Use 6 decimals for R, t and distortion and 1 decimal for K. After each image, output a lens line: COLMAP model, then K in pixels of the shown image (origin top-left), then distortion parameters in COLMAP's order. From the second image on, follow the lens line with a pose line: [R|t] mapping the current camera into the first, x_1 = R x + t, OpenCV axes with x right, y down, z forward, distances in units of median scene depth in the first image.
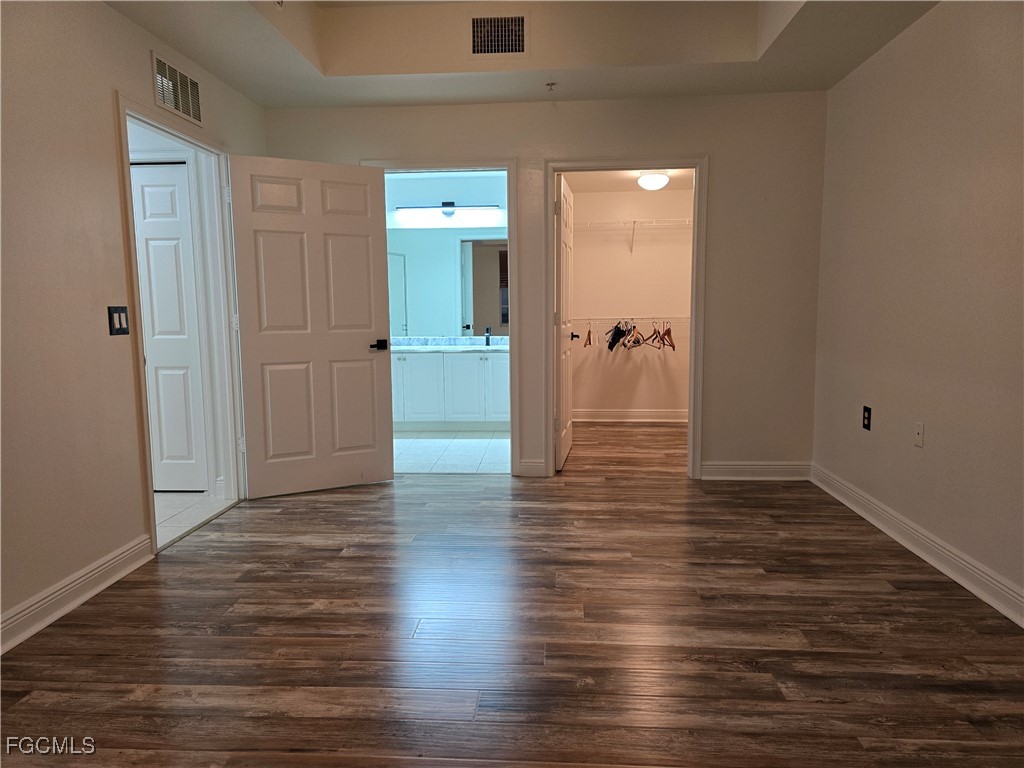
lens RADIAL K [[680.7, 0, 506.9], [0, 680.7, 383.4], [0, 0, 1]] dist [0.053360, -0.040562]
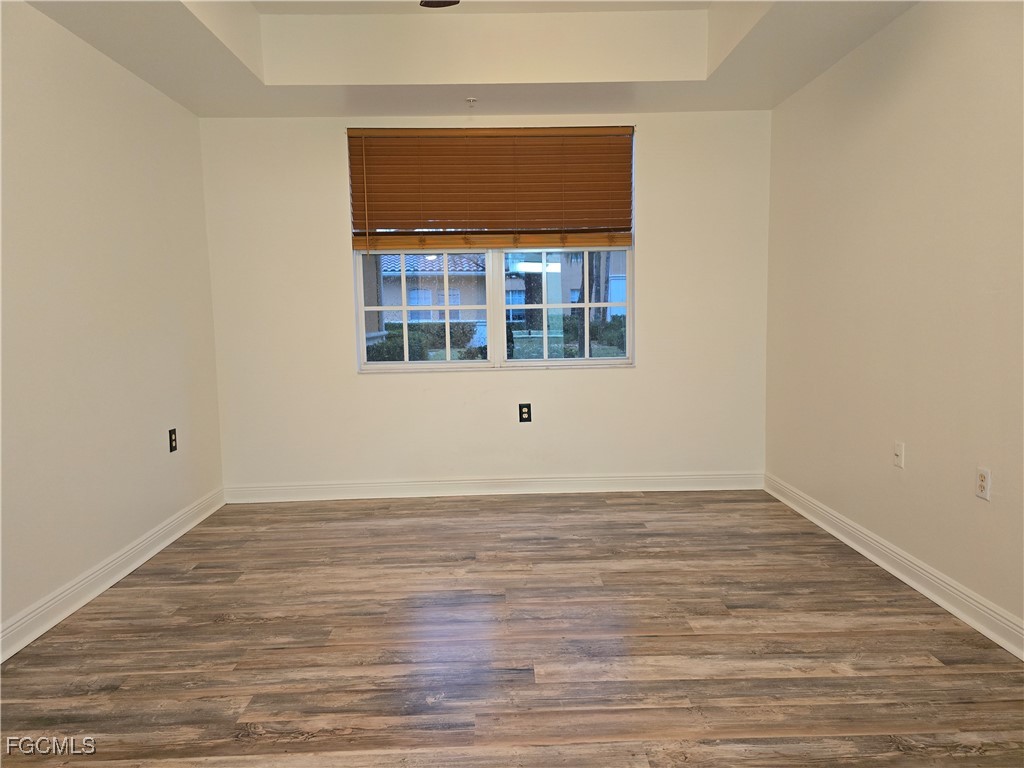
lens RADIAL K [[680.7, 0, 507.4], [0, 680.7, 374.7], [0, 0, 1]] dist [0.053360, -0.040562]
pose [[-0.995150, 0.040193, -0.089782, 0.069011], [0.021229, 0.978959, 0.202951, -0.206812], [0.096050, 0.200061, -0.975064, 1.651799]]
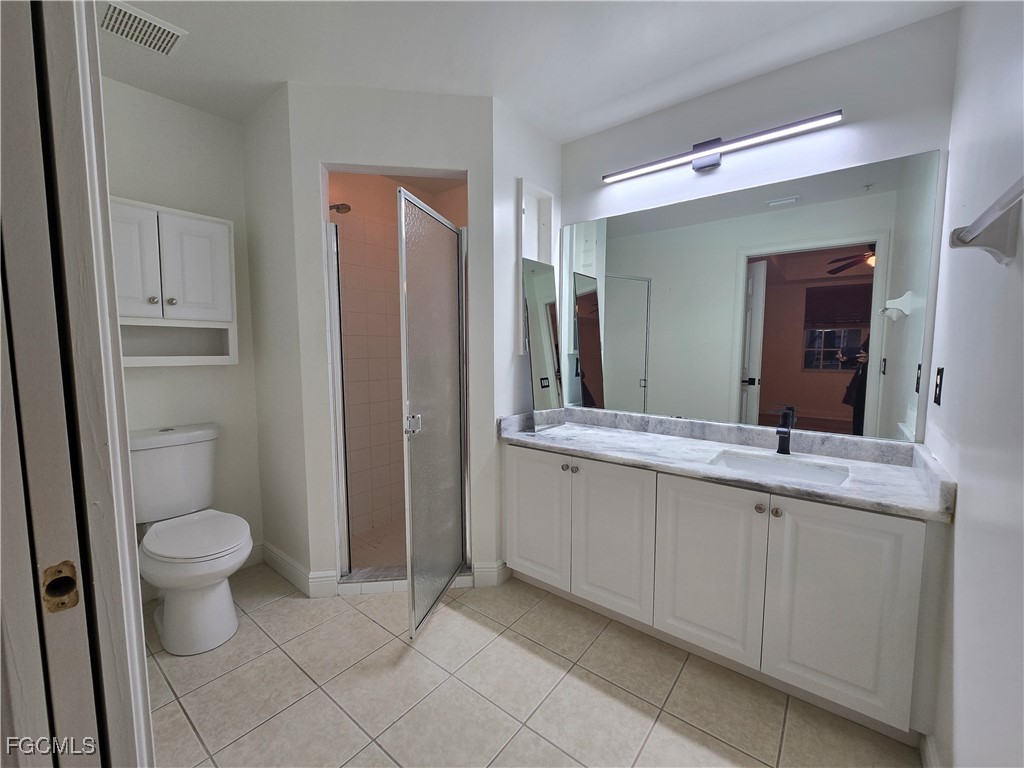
lens RADIAL K [[419.6, 0, 515.7], [0, 419.6, 382.3], [0, 0, 1]] dist [-0.005611, 0.000213]
pose [[0.826583, 0.053390, -0.560276, -0.011701], [-0.065951, 0.997820, -0.002213, -0.046133], [0.558937, 0.038780, 0.828303, 0.363069]]
